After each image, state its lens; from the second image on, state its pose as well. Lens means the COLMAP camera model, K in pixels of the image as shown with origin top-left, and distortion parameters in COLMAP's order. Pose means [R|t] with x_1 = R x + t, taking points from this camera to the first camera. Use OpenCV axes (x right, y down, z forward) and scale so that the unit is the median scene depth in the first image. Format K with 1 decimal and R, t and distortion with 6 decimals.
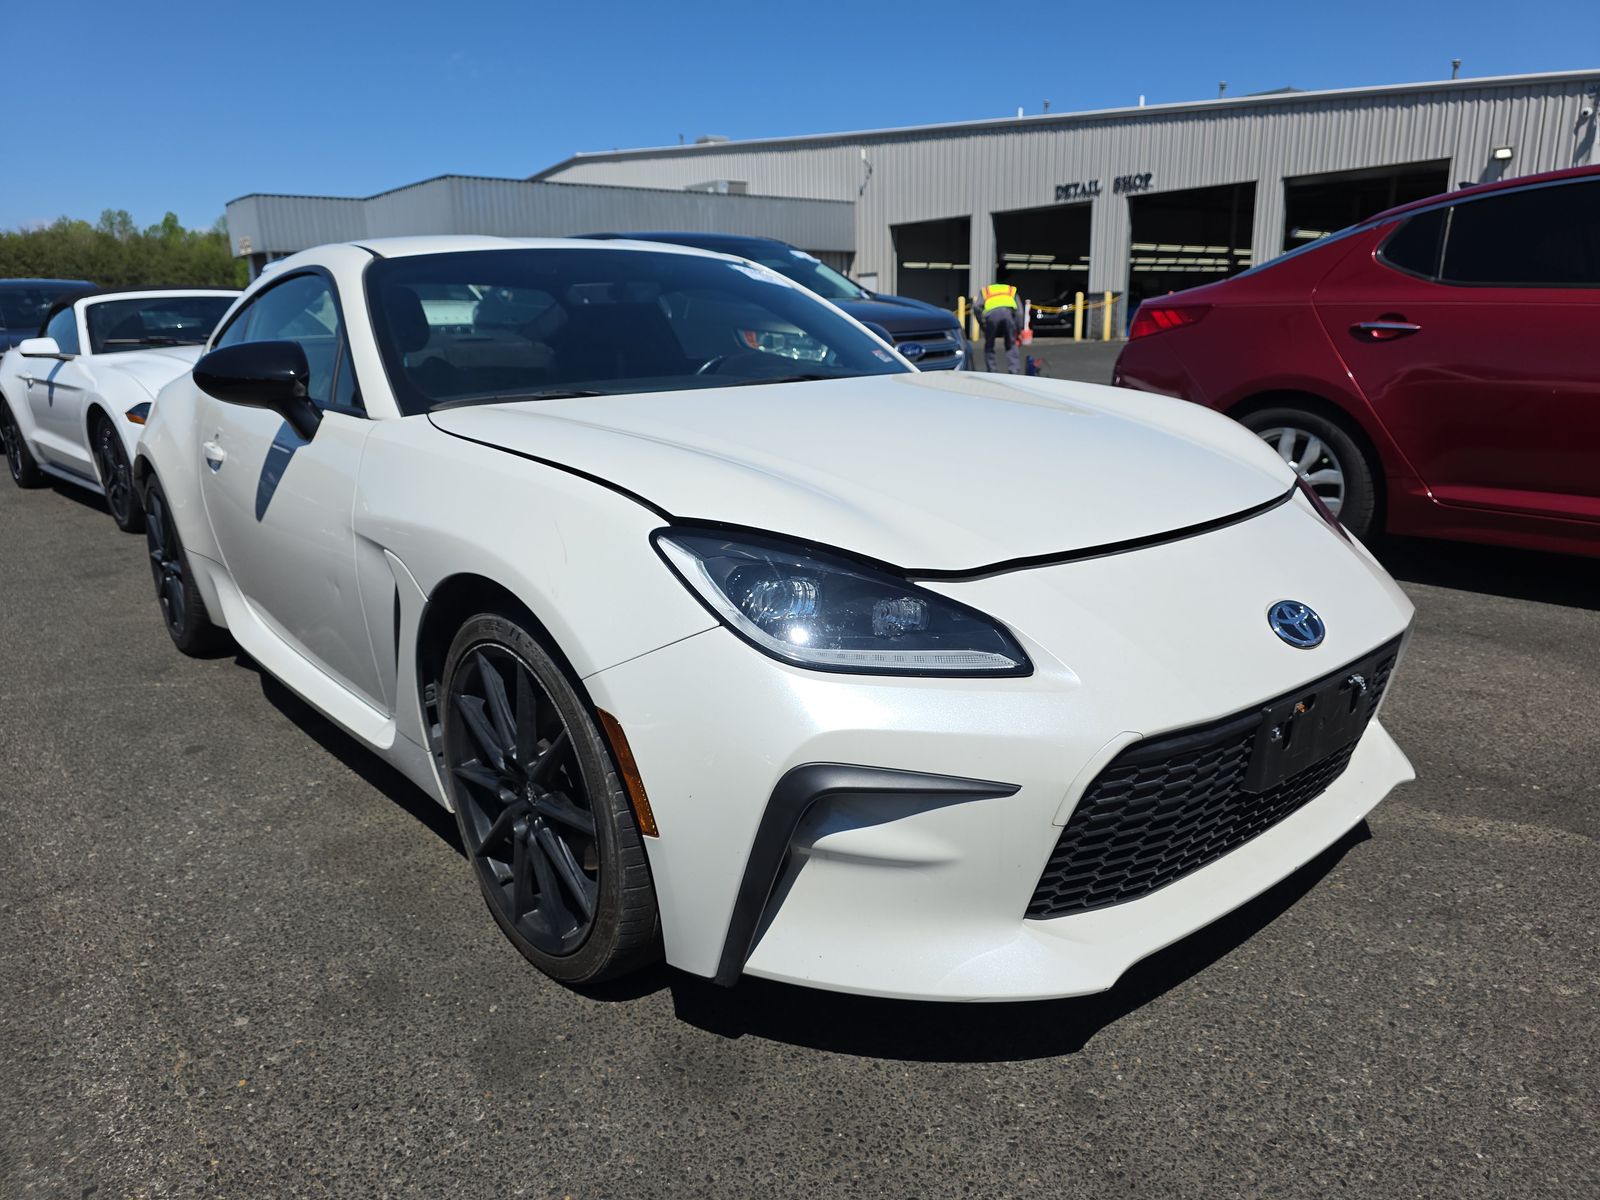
lens RADIAL K [[1206.0, 0, 800.0], [0, 1206.0, 600.0], [0, 0, 1]] dist [-0.012148, -0.010117]
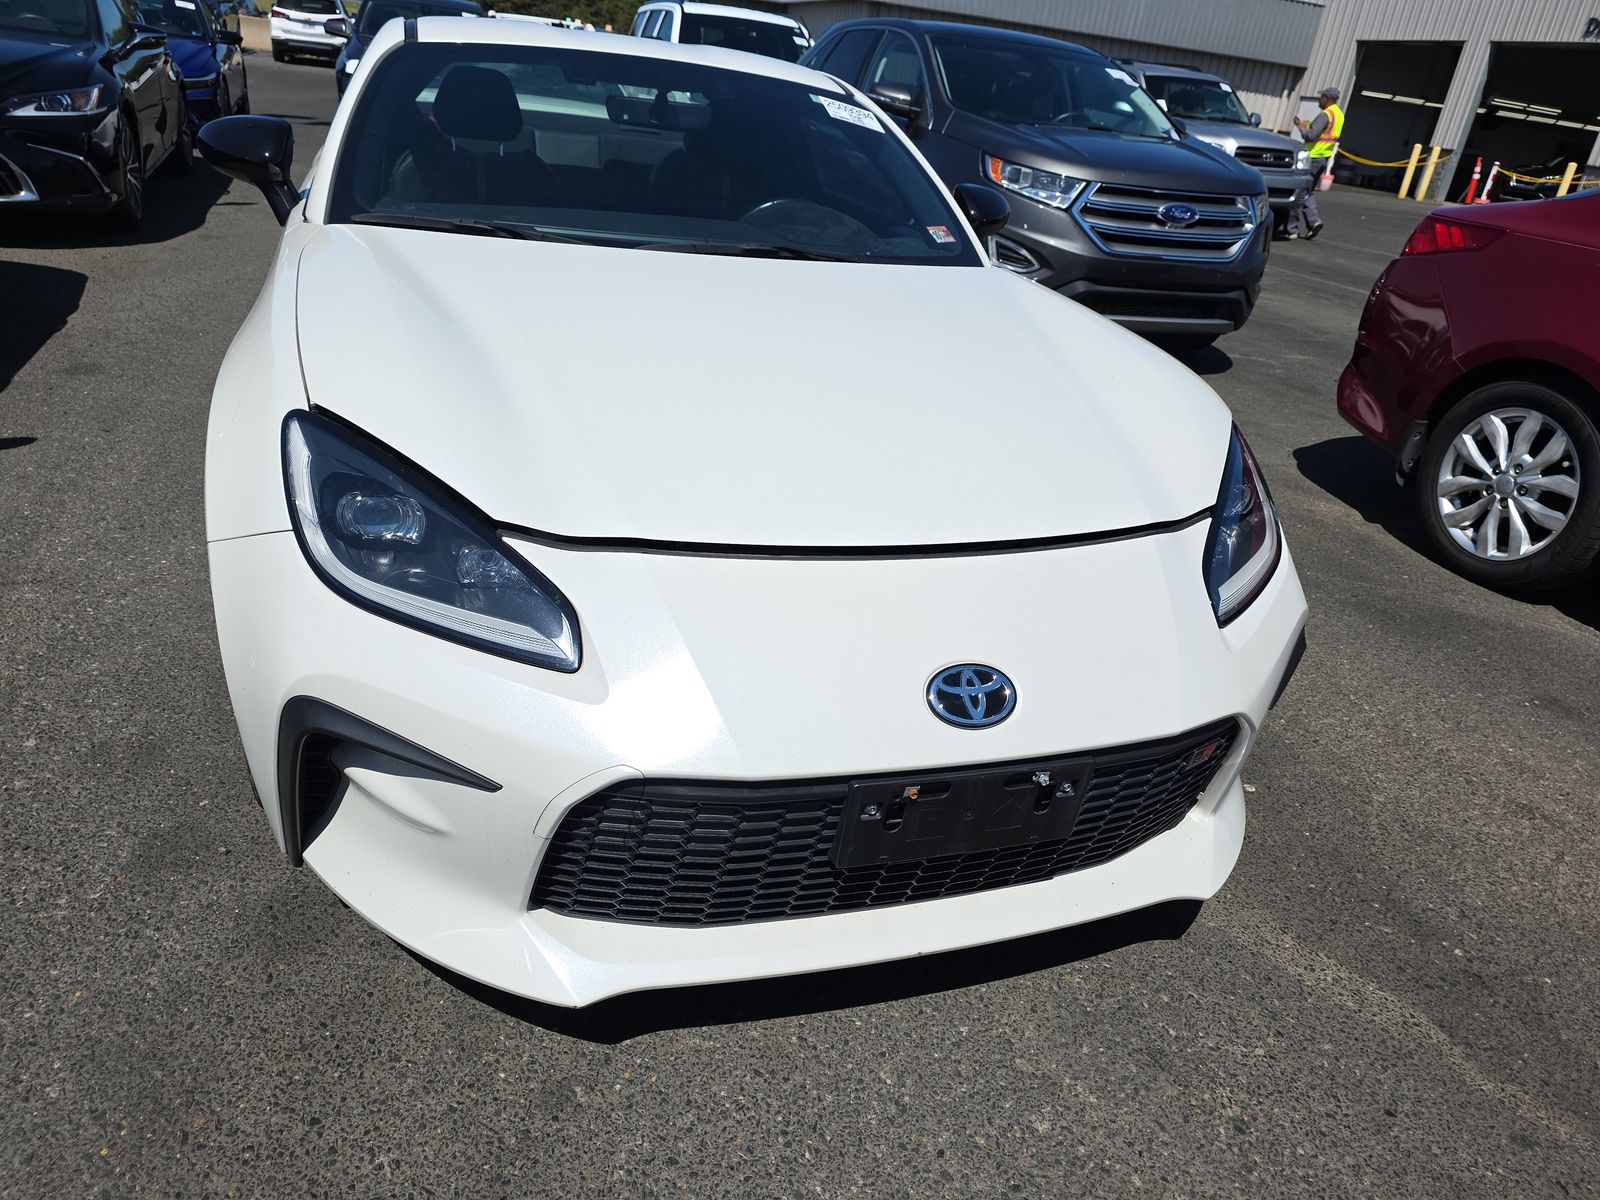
lens RADIAL K [[1187.9, 0, 799.7], [0, 1187.9, 658.5], [0, 0, 1]] dist [-0.000943, -0.008677]
pose [[0.915212, 0.285665, -0.284224, 0.232516], [-0.216881, 0.943630, 0.250051, -0.080223], [0.339633, -0.167207, 0.925576, 0.091715]]
